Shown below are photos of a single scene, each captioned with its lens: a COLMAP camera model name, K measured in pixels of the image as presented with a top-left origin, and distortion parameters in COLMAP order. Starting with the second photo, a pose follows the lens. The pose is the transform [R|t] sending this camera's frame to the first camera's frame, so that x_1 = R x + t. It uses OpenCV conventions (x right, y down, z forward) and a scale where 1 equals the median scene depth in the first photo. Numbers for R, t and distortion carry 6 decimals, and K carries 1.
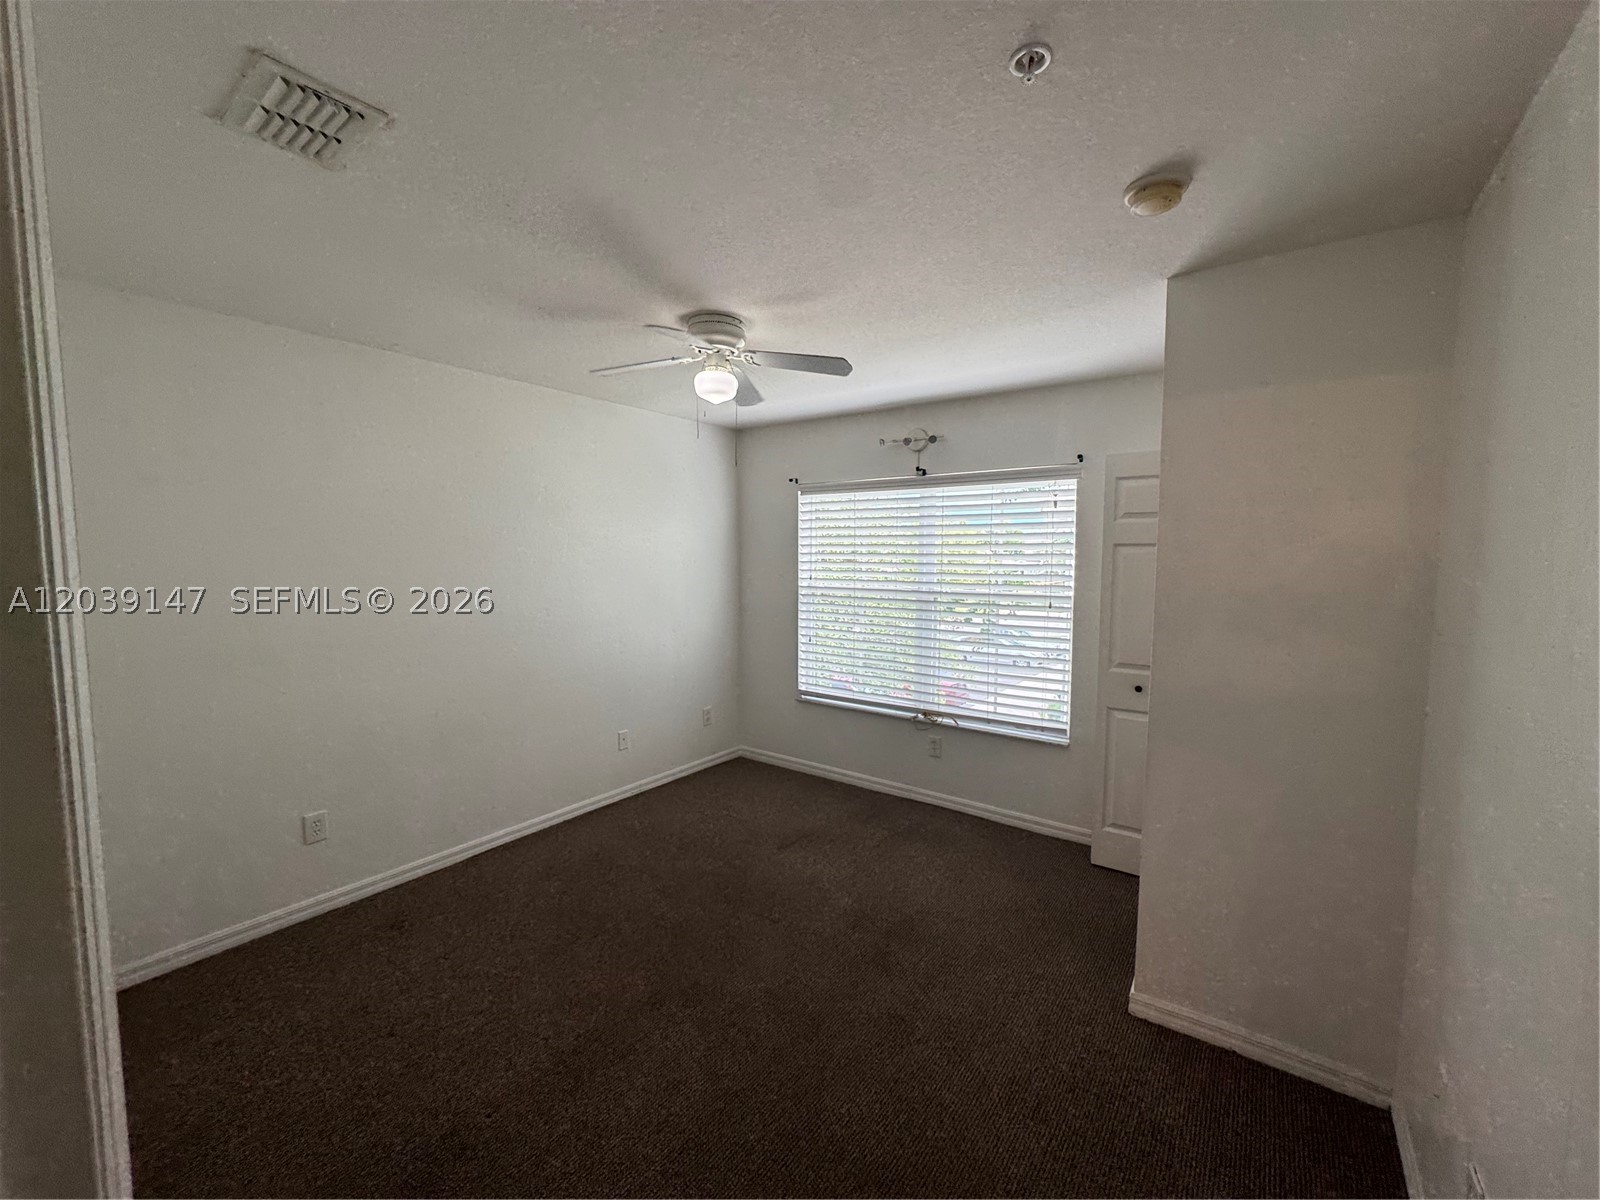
lens RADIAL K [[640.2, 0, 806.9], [0, 640.2, 595.1], [0, 0, 1]] dist [-0.004671, 0.000305]
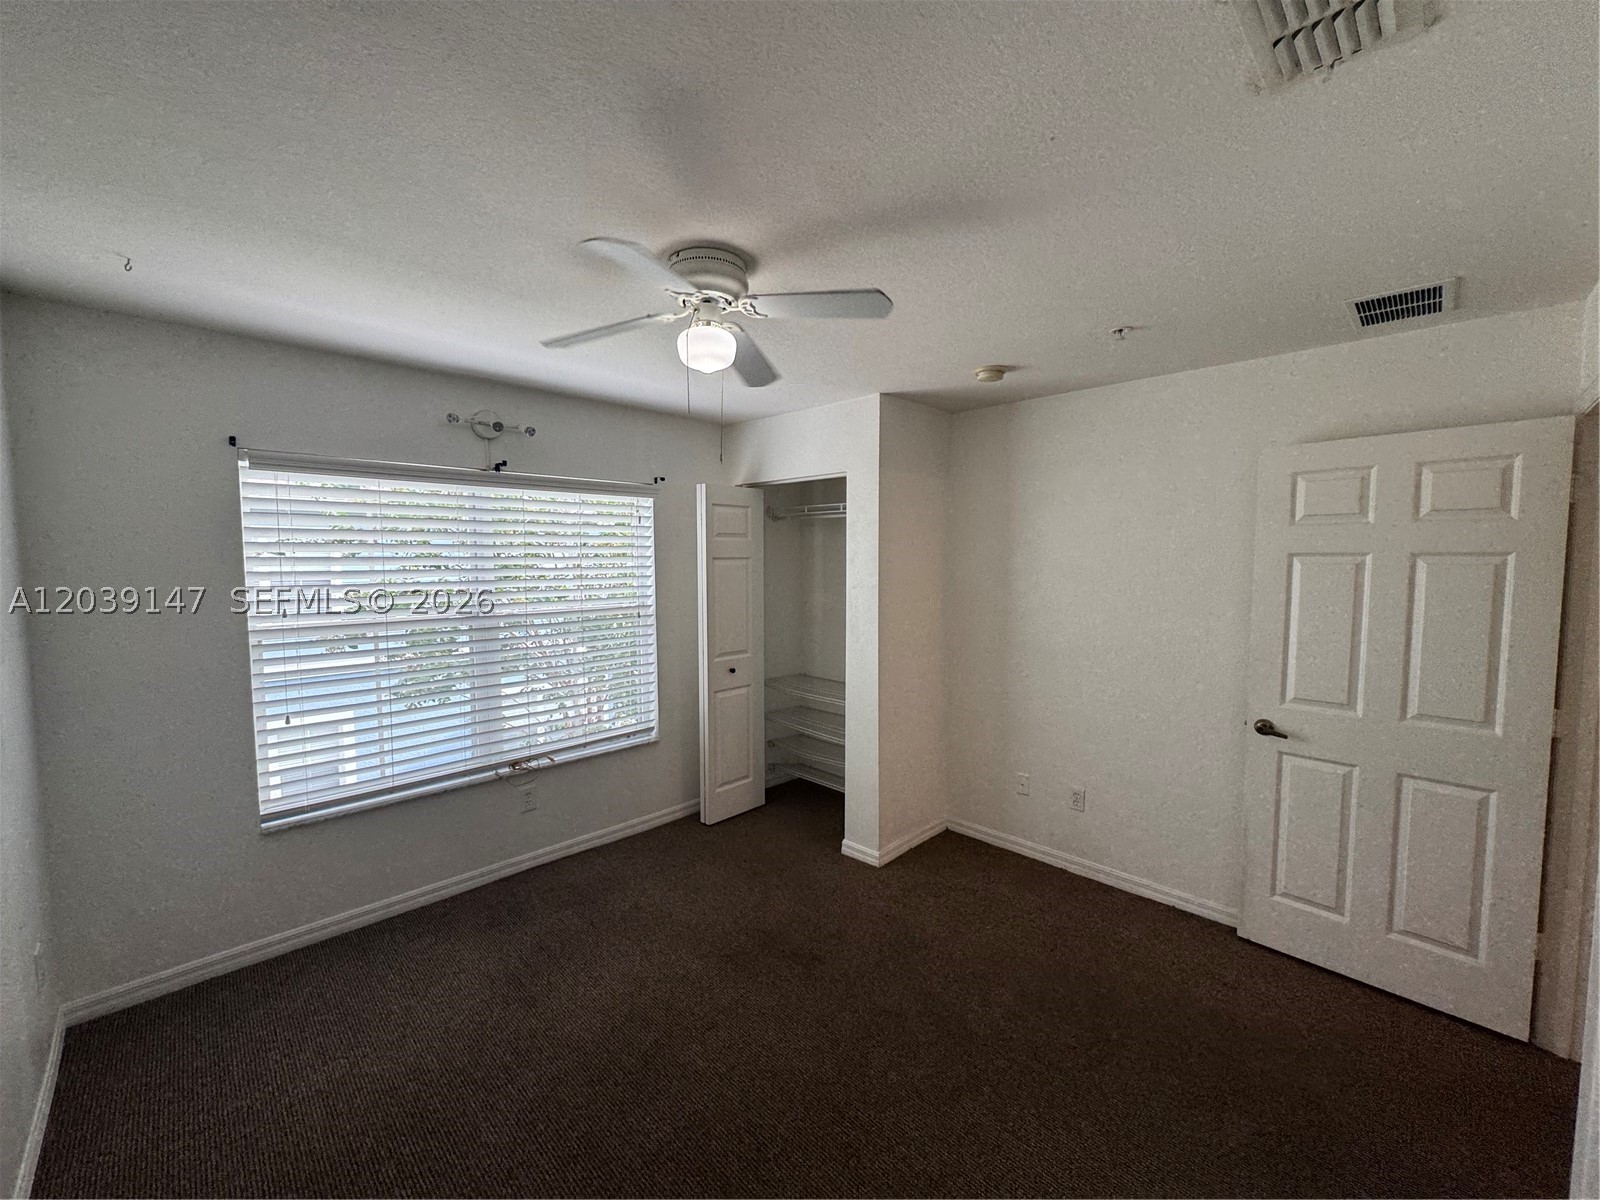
lens RADIAL K [[640.2, 0, 800.9], [0, 640.2, 591.9], [0, 0, 1]] dist [-0.004671, 0.000305]
pose [[0.167234, -0.056437, 0.984301, -0.555102], [0.071355, 0.996435, 0.045009, -0.044964], [-0.983332, 0.062708, 0.170664, 0.499356]]
